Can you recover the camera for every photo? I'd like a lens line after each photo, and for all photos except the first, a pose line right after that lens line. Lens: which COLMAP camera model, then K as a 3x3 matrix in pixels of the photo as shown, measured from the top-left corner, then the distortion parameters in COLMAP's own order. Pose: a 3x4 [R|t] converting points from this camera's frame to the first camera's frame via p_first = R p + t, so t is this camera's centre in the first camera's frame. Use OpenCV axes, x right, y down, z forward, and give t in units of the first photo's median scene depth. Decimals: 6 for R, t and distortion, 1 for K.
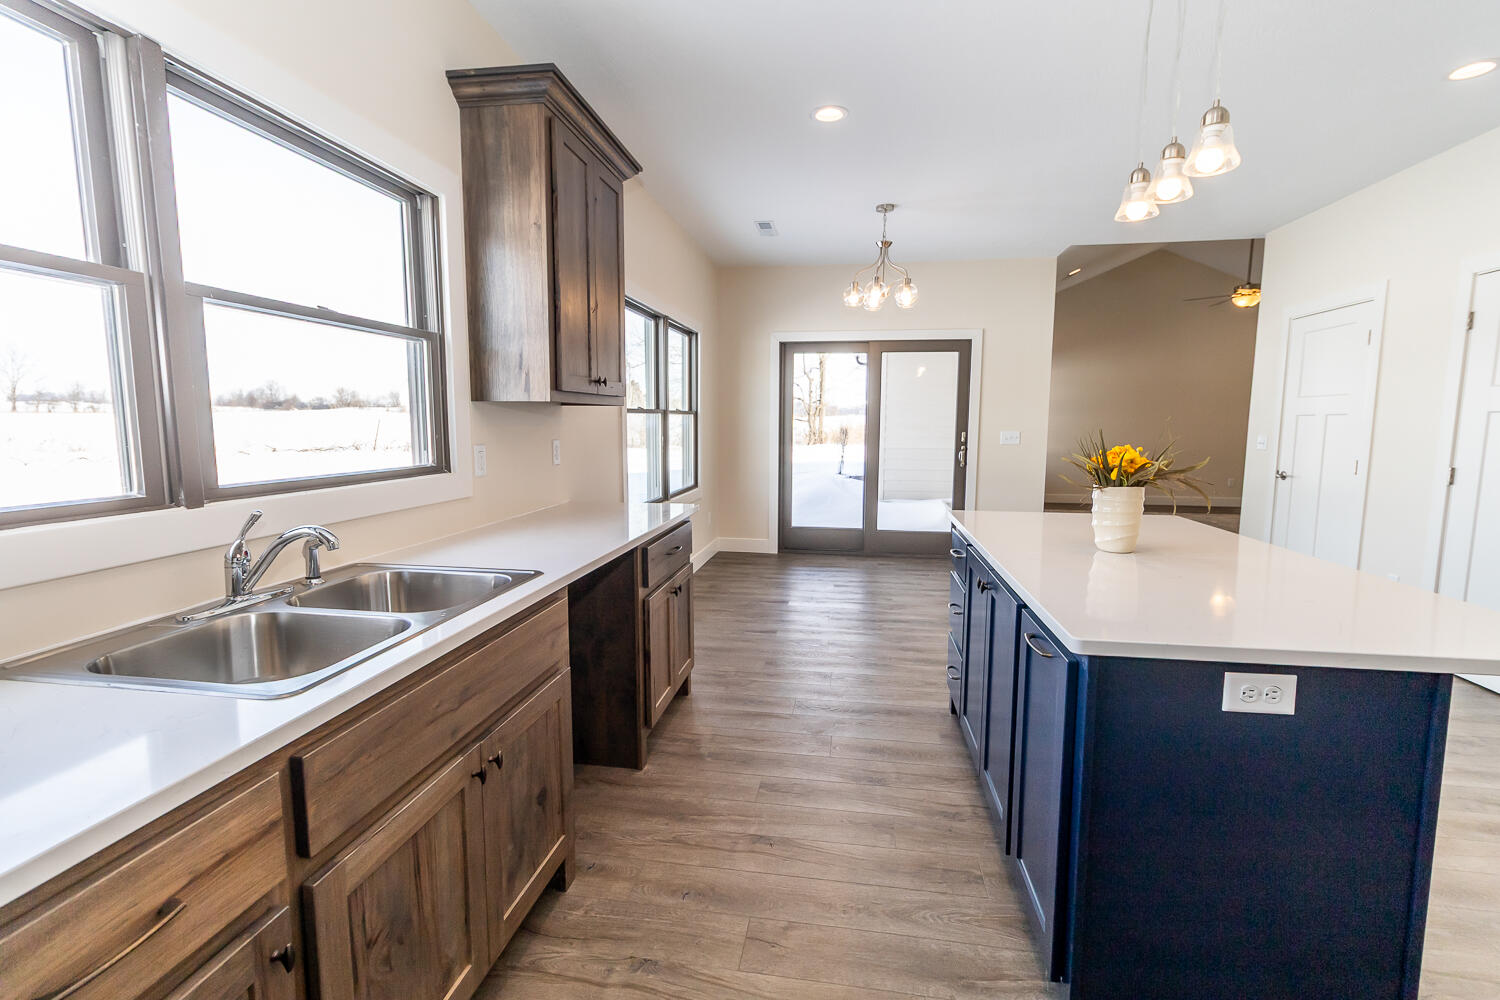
lens RADIAL K [[691.2, 0, 748.9], [0, 691.2, 499.5], [0, 0, 1]] dist [0.003145, 0.001335]
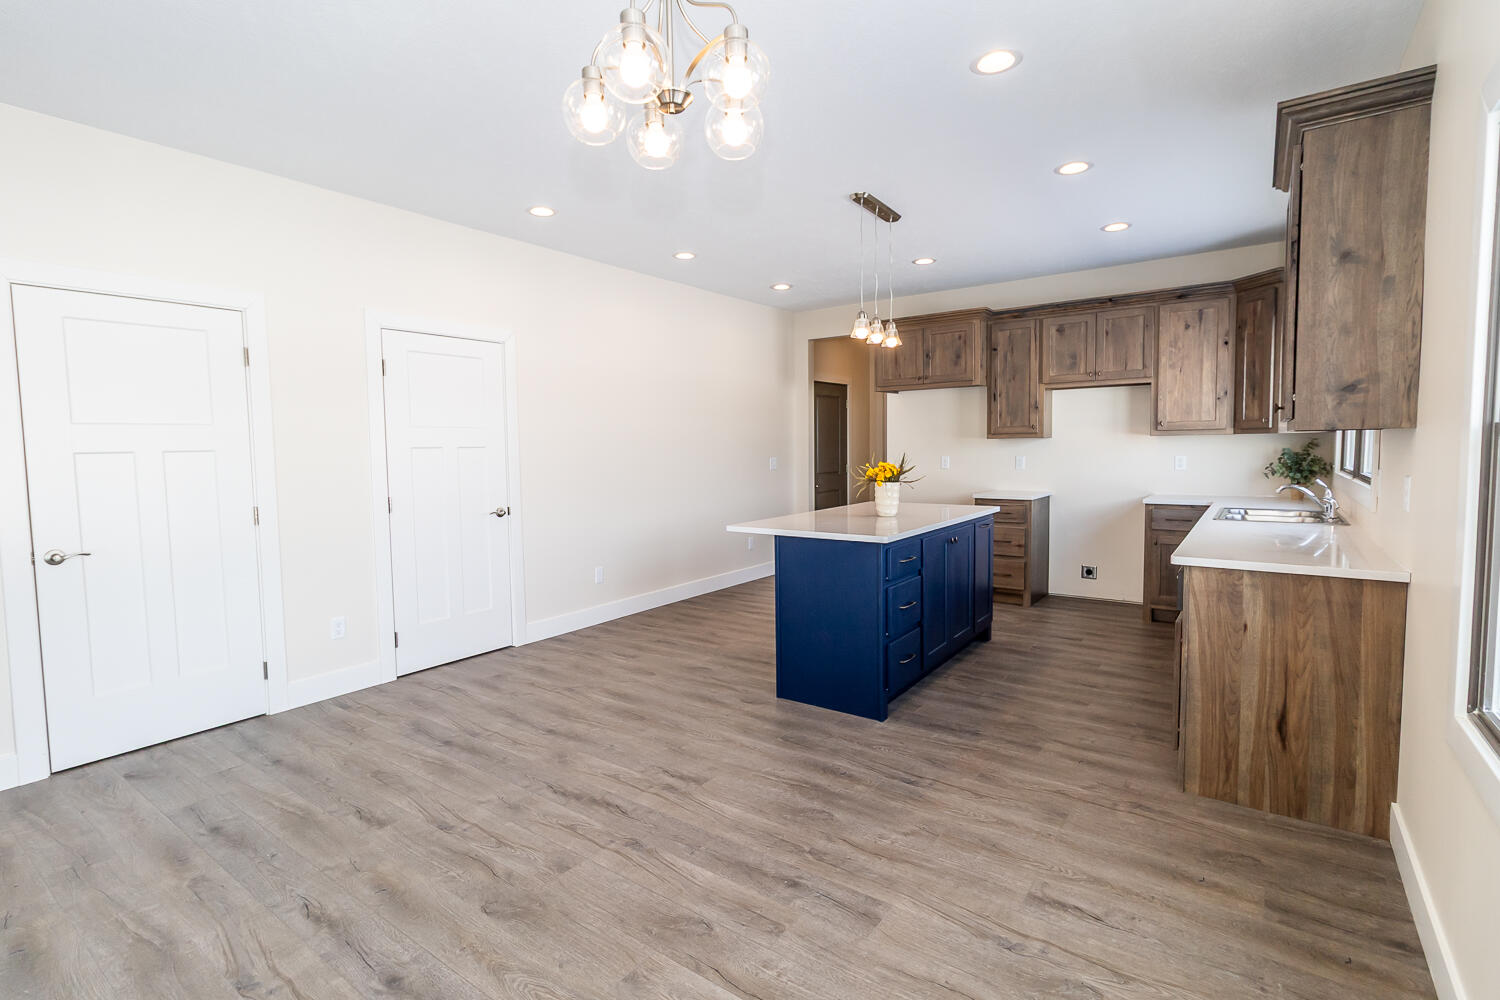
lens RADIAL K [[691.2, 0, 732.2], [0, 691.2, 492.6], [0, 0, 1]] dist [0.003145, 0.001335]
pose [[-0.882032, -0.023415, 0.470608, 0.000566], [0.064928, 0.983197, 0.170608, -0.124314], [-0.466695, 0.181037, -0.865691, 1.007897]]
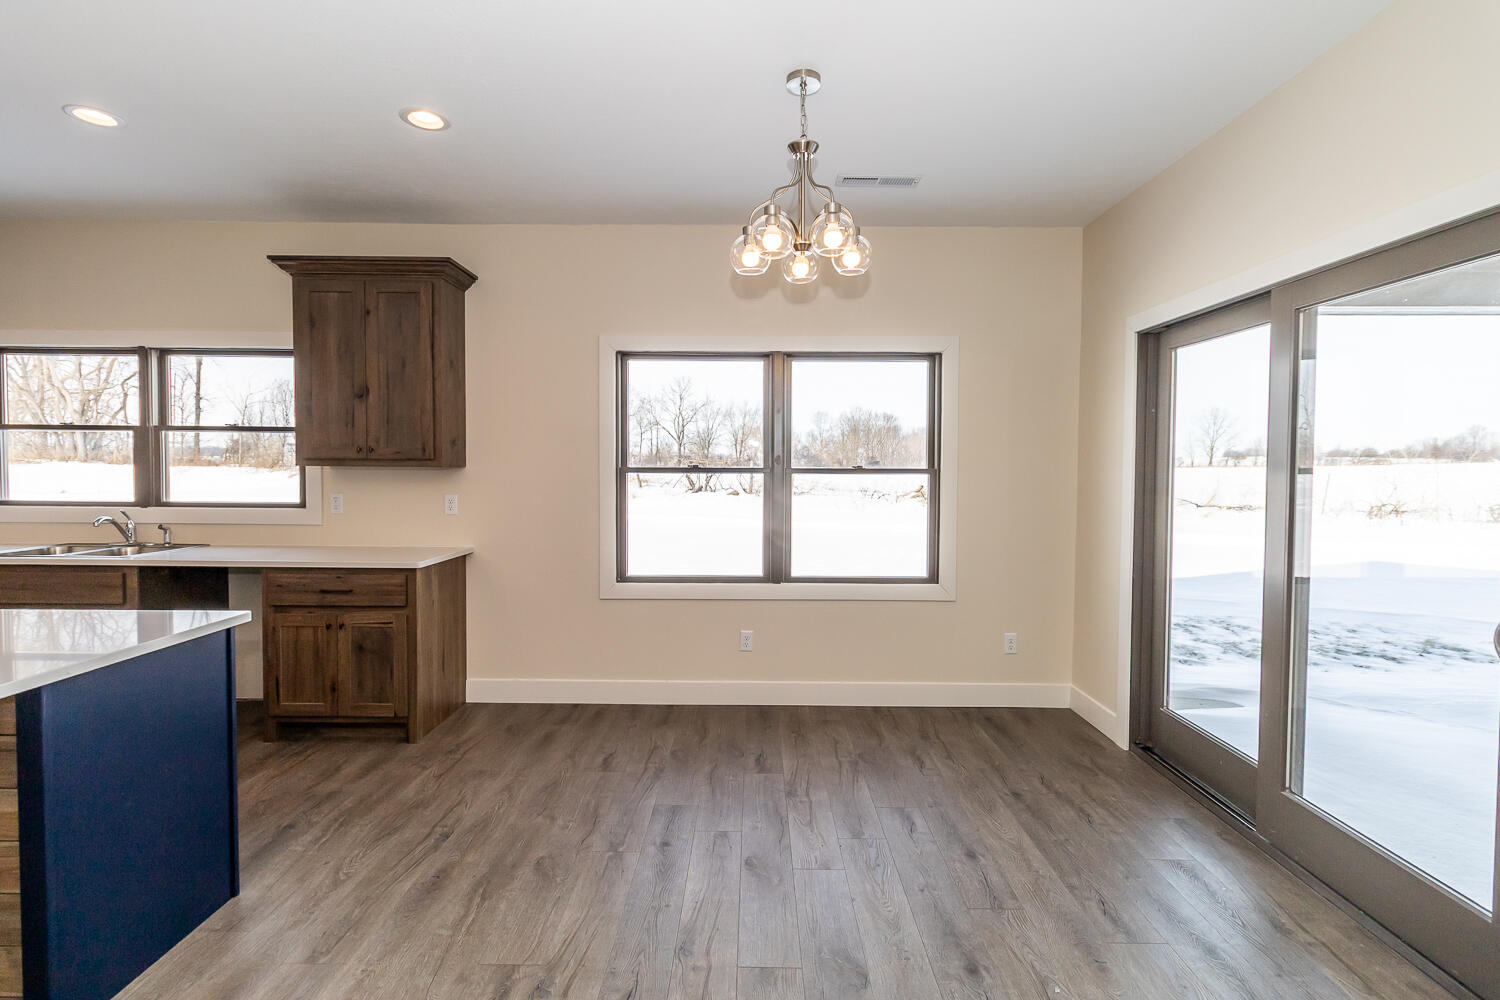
lens RADIAL K [[691.2, 0, 756.3], [0, 691.2, 501.5], [0, 0, 1]] dist [0.003145, 0.001335]
pose [[0.142099, 0.046209, -0.988773, 0.532711], [-0.117909, 0.992588, 0.029442, -0.091097], [0.982805, 0.112402, 0.146494, 0.701976]]
